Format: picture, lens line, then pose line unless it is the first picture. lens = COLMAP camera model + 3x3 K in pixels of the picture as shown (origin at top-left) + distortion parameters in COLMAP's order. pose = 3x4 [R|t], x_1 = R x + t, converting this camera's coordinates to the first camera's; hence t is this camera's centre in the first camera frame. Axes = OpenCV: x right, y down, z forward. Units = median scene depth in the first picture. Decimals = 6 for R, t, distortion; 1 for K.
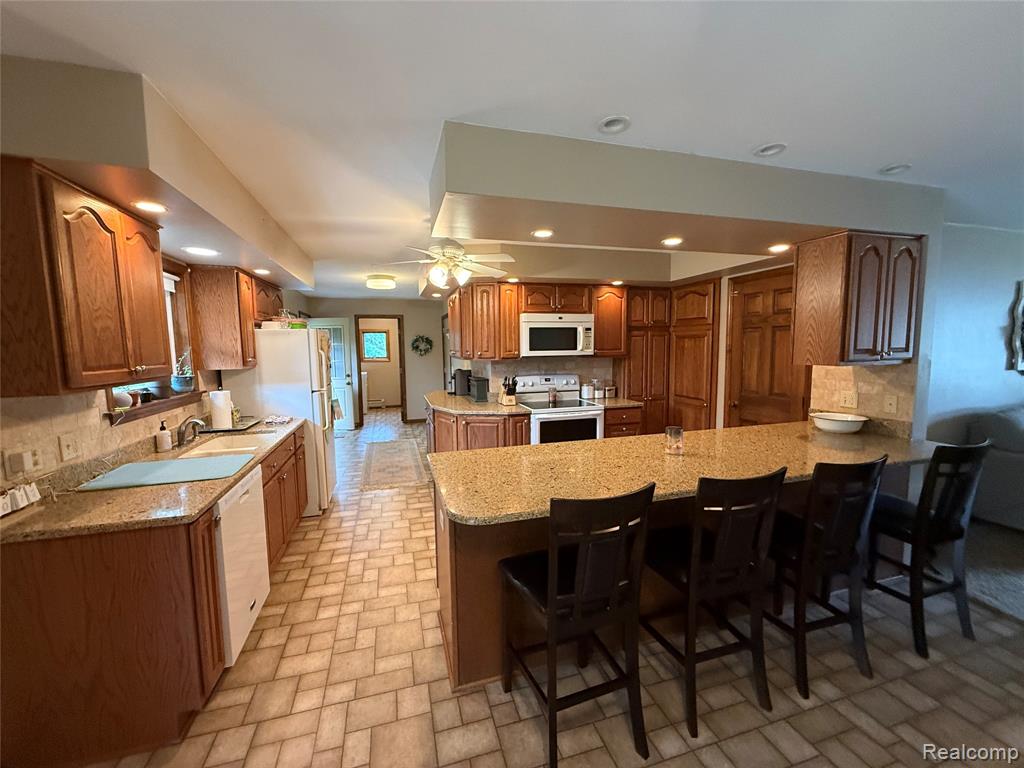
lens RADIAL K [[410.9, 0, 510.6], [0, 410.9, 383.7], [0, 0, 1]] dist [0.000388, 0.000525]
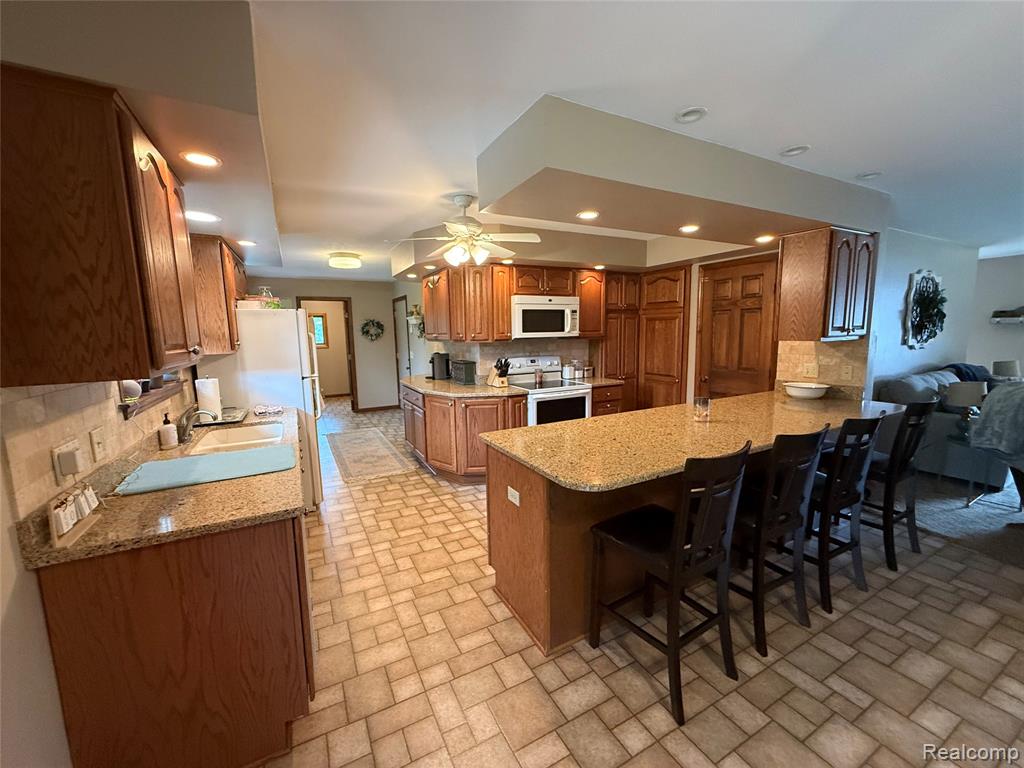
lens RADIAL K [[410.9, 0, 511.2], [0, 410.9, 384.0], [0, 0, 1]] dist [0.000388, 0.000525]
pose [[0.979650, -0.030999, 0.198303, -0.280854], [0.024301, 0.999052, 0.036125, 0.014124], [-0.199235, -0.030571, 0.979475, 0.012159]]
